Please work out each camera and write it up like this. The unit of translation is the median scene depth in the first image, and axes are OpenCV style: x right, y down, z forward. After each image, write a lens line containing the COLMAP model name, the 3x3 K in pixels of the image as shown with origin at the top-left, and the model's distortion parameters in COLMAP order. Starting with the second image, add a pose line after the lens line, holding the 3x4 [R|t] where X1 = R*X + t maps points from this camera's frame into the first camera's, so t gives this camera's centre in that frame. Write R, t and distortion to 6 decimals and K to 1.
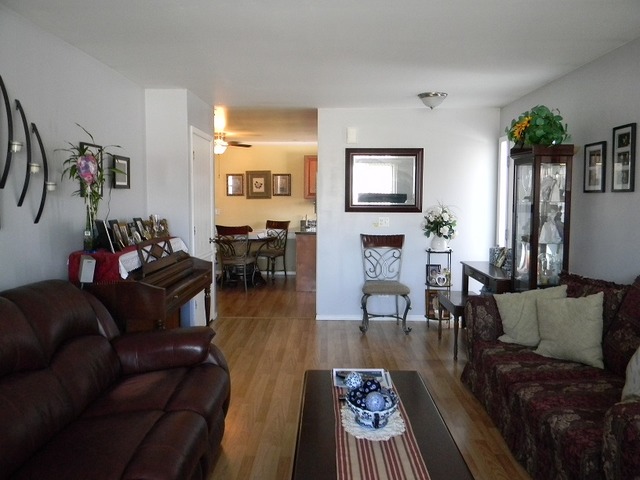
lens RADIAL K [[510.8, 0, 318.7], [0, 510.8, 236.7], [0, 0, 1]] dist [-0.002858, -0.007891]
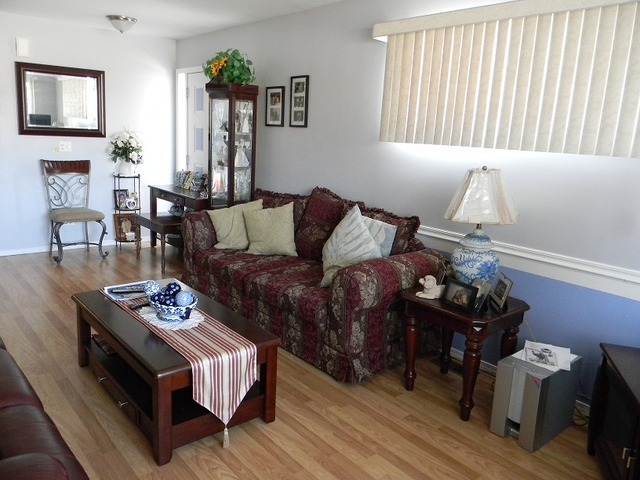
lens RADIAL K [[510.8, 0, 319.1], [0, 510.8, 241.5], [0, 0, 1]] dist [-0.002858, -0.007891]
pose [[0.744483, -0.106693, 0.659061, -0.241794], [0.004791, 0.987977, 0.154528, 0.001771], [-0.667624, -0.111886, 0.736043, -0.051130]]
